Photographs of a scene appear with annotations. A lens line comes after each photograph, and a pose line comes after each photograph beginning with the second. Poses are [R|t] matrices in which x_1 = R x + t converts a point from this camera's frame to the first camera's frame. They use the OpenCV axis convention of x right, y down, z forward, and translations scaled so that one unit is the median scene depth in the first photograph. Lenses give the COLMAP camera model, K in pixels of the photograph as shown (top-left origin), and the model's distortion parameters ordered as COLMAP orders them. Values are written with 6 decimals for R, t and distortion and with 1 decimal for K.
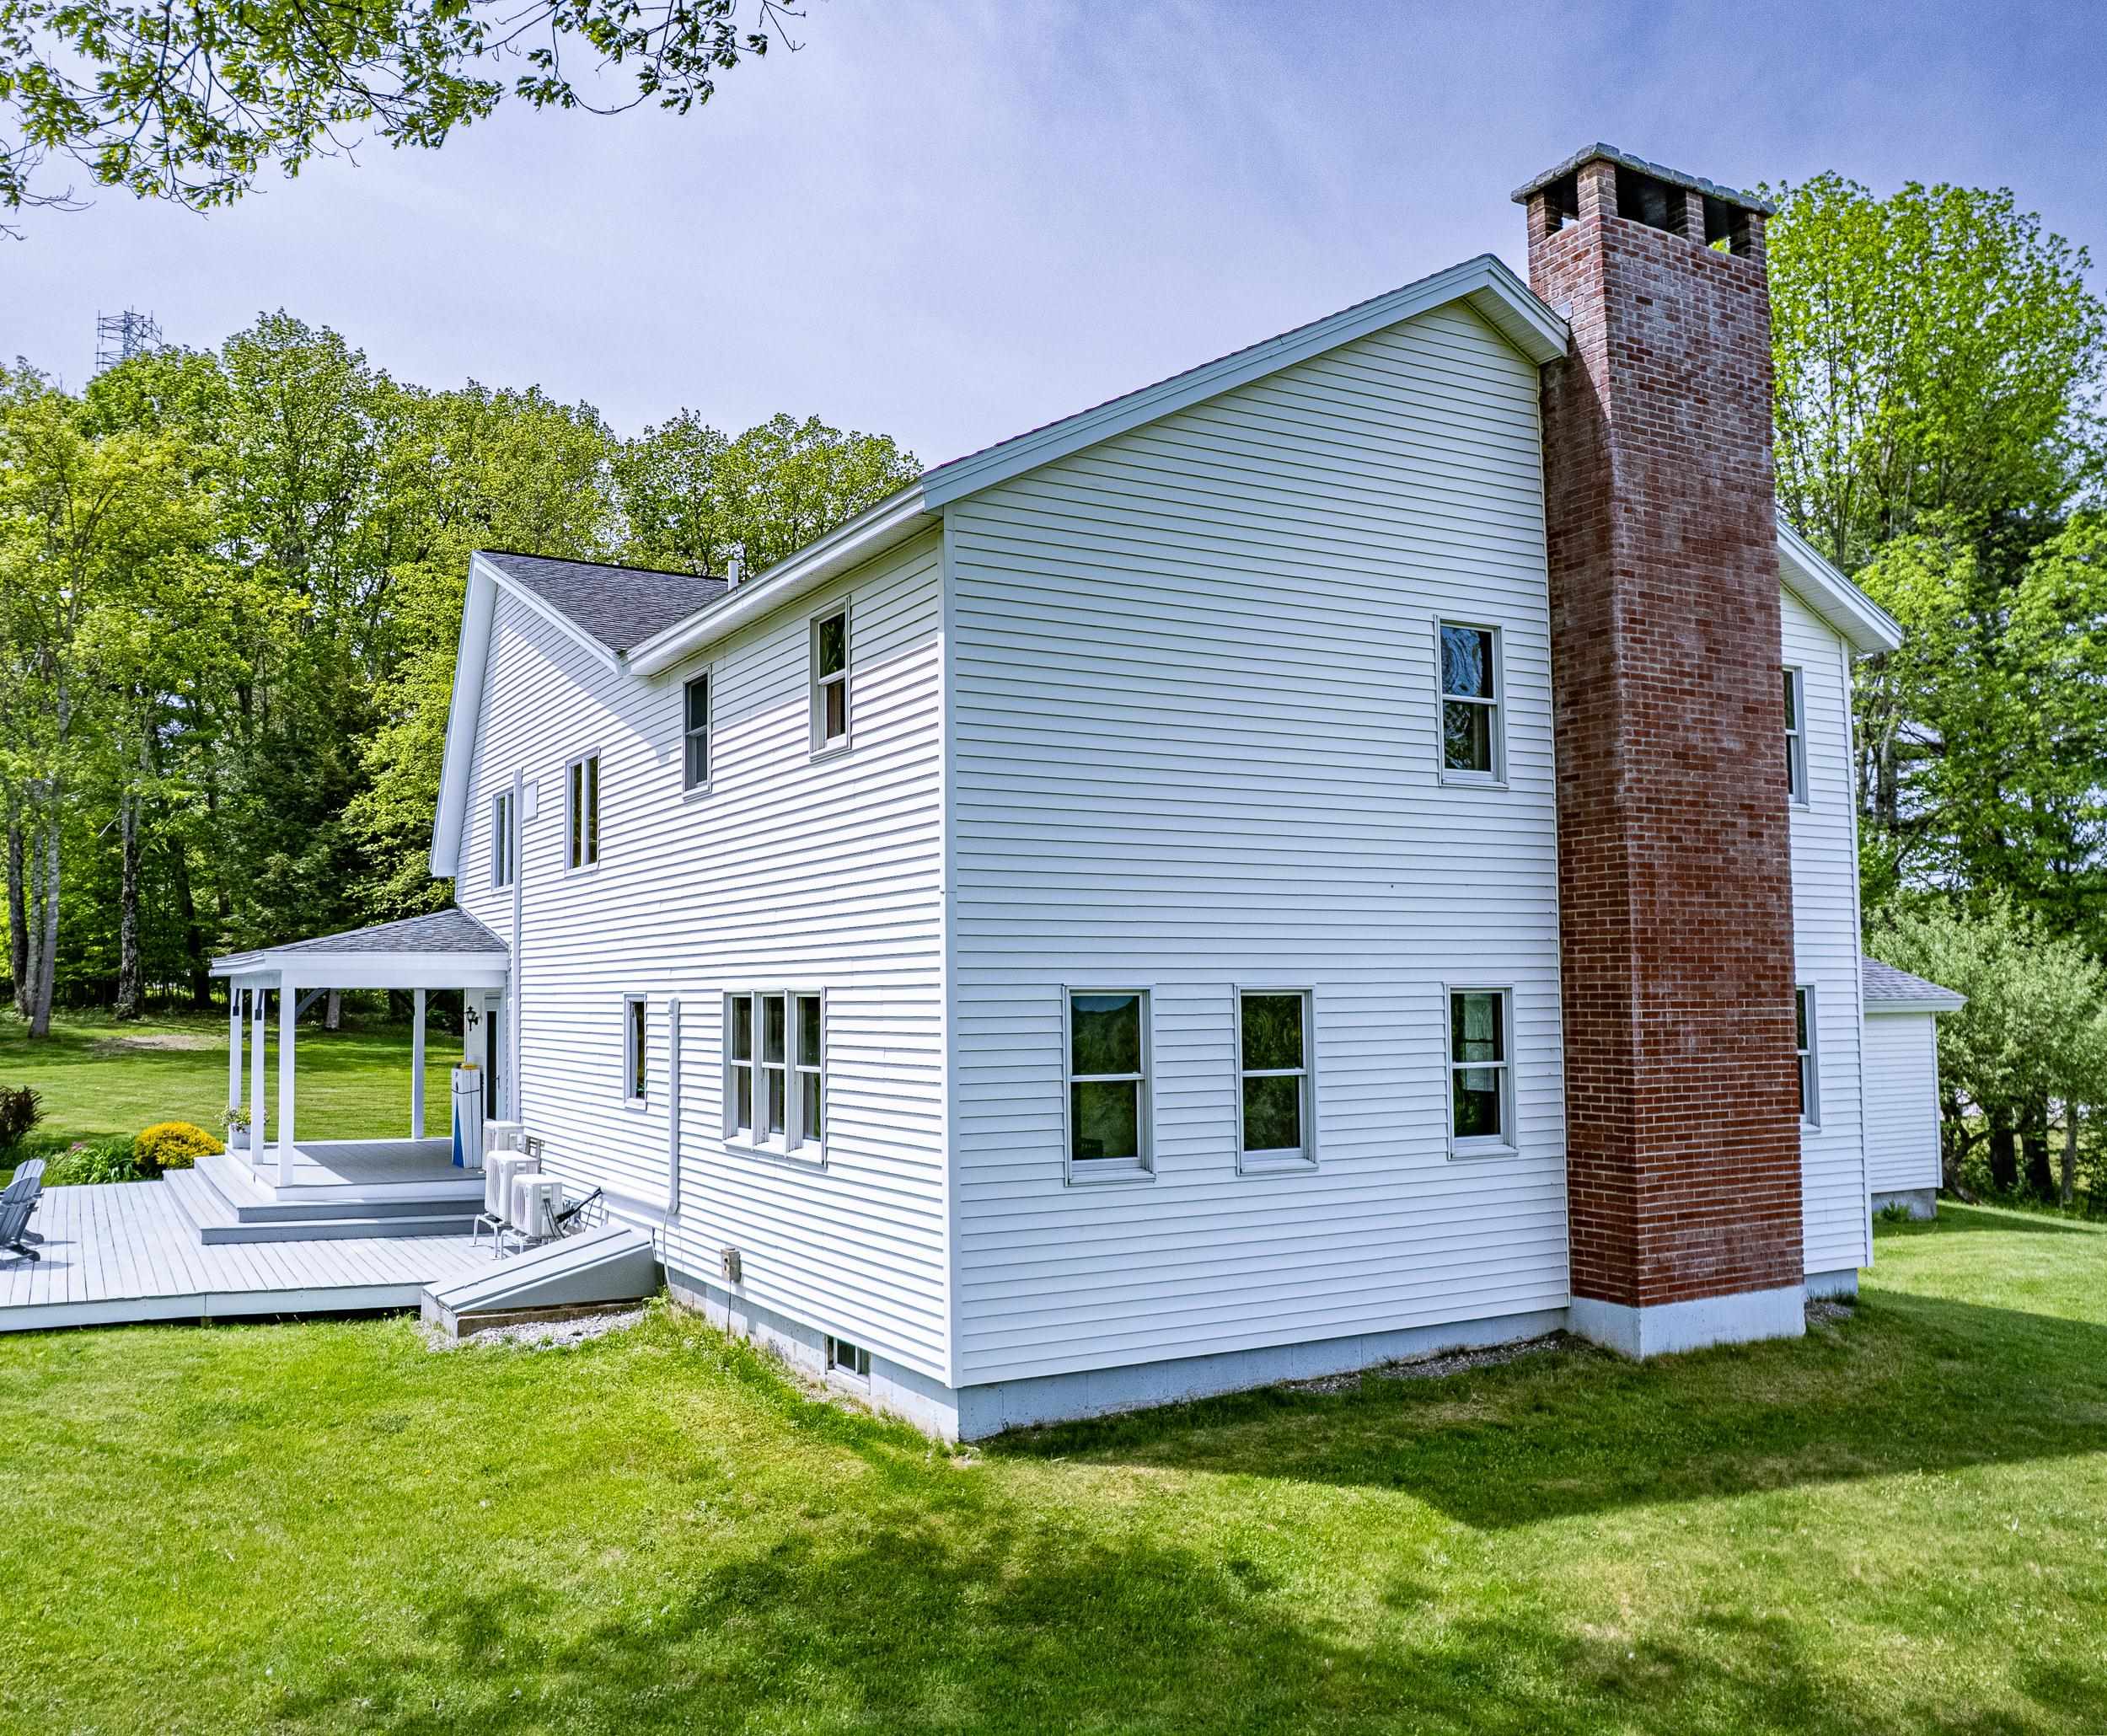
lens RADIAL K [[1690.4, 0, 917.8], [0, 1690.4, 870.1], [0, 0, 1]] dist [-0.044135, 0.015182]
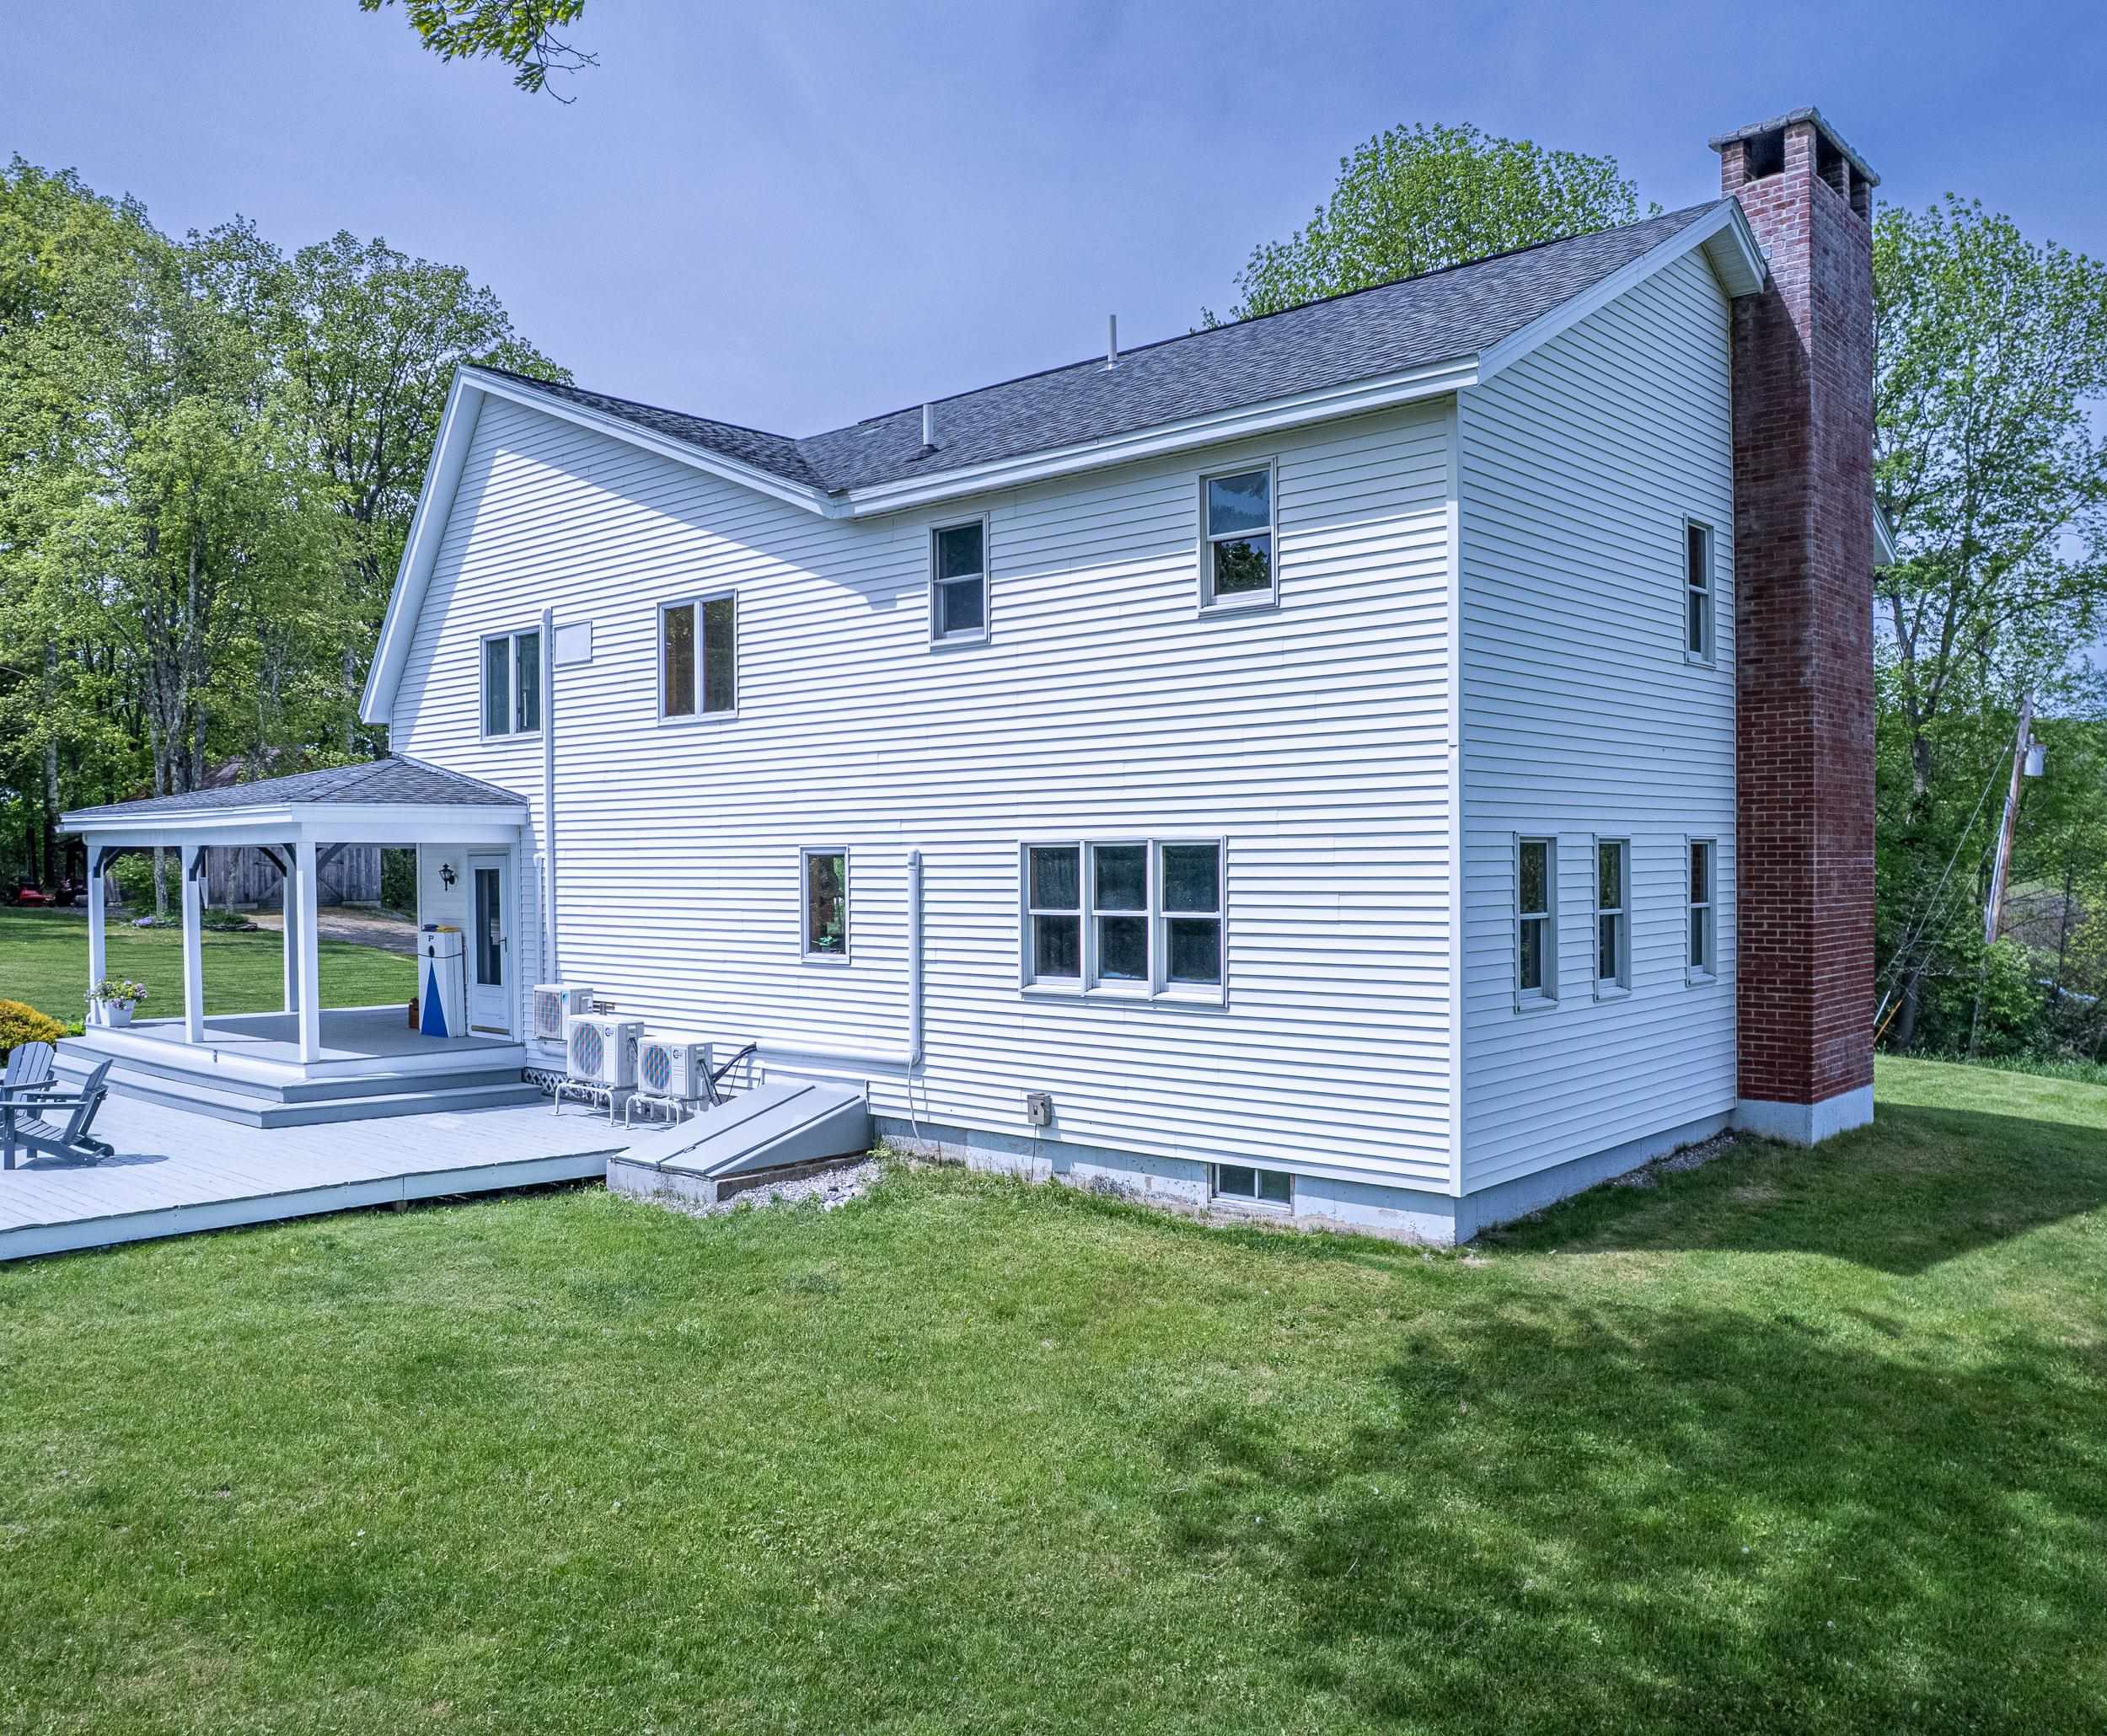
lens RADIAL K [[1690.4, 0, 917.8], [0, 1690.4, 870.1], [0, 0, 1]] dist [-0.044135, 0.015182]
pose [[0.948154, -0.002811, 0.317800, -0.540712], [-0.021903, 0.997005, 0.074166, 0.016763], [-0.317057, -0.077282, 0.945253, 0.073312]]
